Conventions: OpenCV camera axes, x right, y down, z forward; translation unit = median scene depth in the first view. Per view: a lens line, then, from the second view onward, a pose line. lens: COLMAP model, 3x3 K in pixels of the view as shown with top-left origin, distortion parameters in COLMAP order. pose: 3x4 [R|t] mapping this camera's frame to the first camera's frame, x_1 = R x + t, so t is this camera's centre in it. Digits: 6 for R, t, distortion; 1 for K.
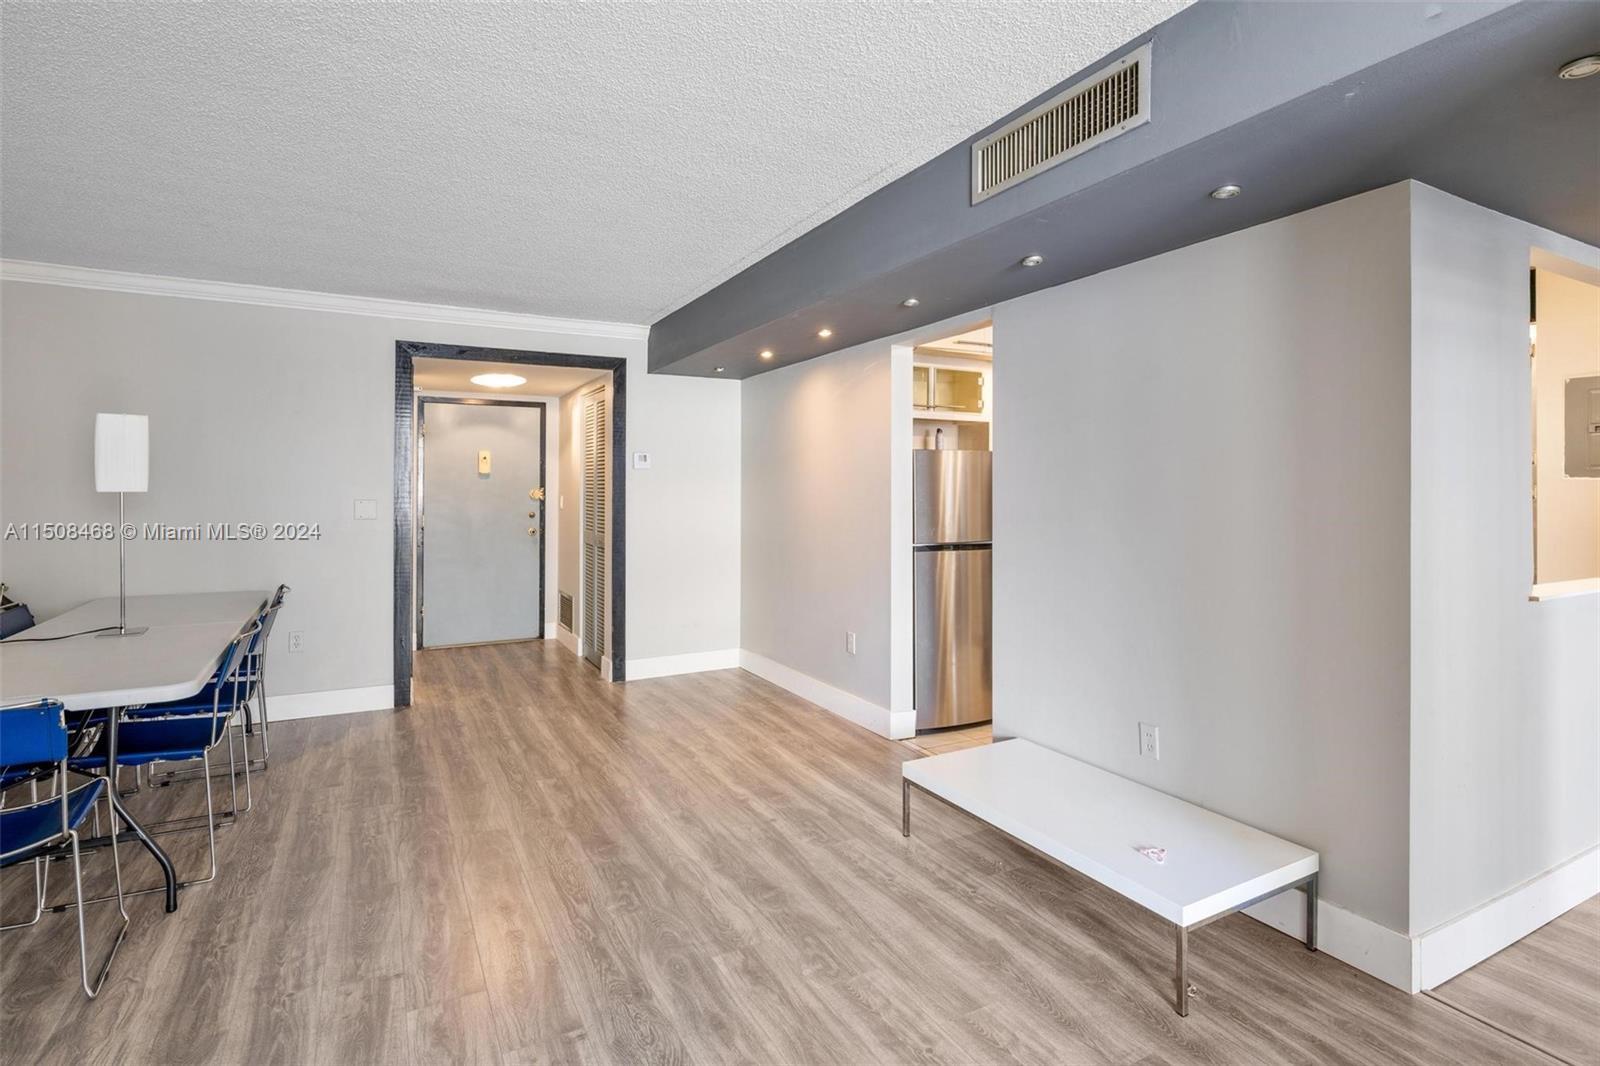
lens RADIAL K [[787.9, 0, 789.1], [0, 787.9, 477.4], [0, 0, 1]] dist [0.002931, -0.000069]
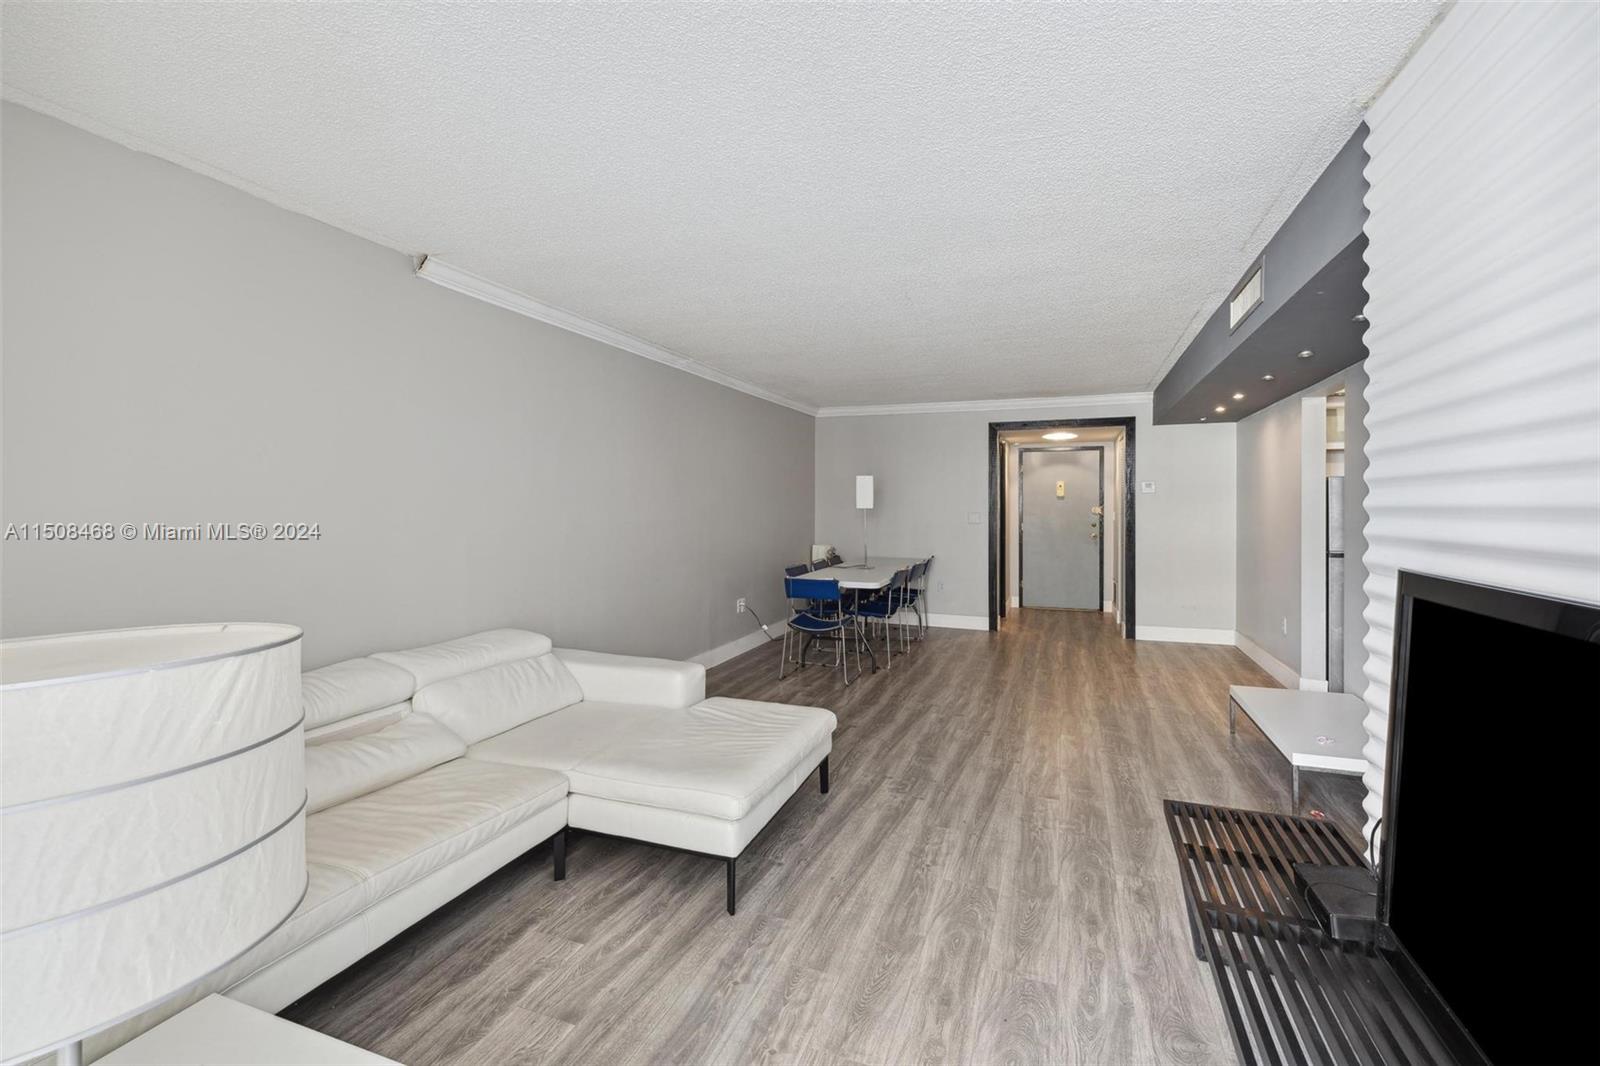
lens RADIAL K [[694.2, 0, 798.2], [0, 694.2, 519.8], [0, 0, 1]] dist [0.002119, -0.000317]
pose [[0.654594, 0.016457, -0.755801, 0.352309], [0.011442, 0.999433, 0.031672, -0.009702], [0.755894, -0.029380, 0.654035, -0.301620]]
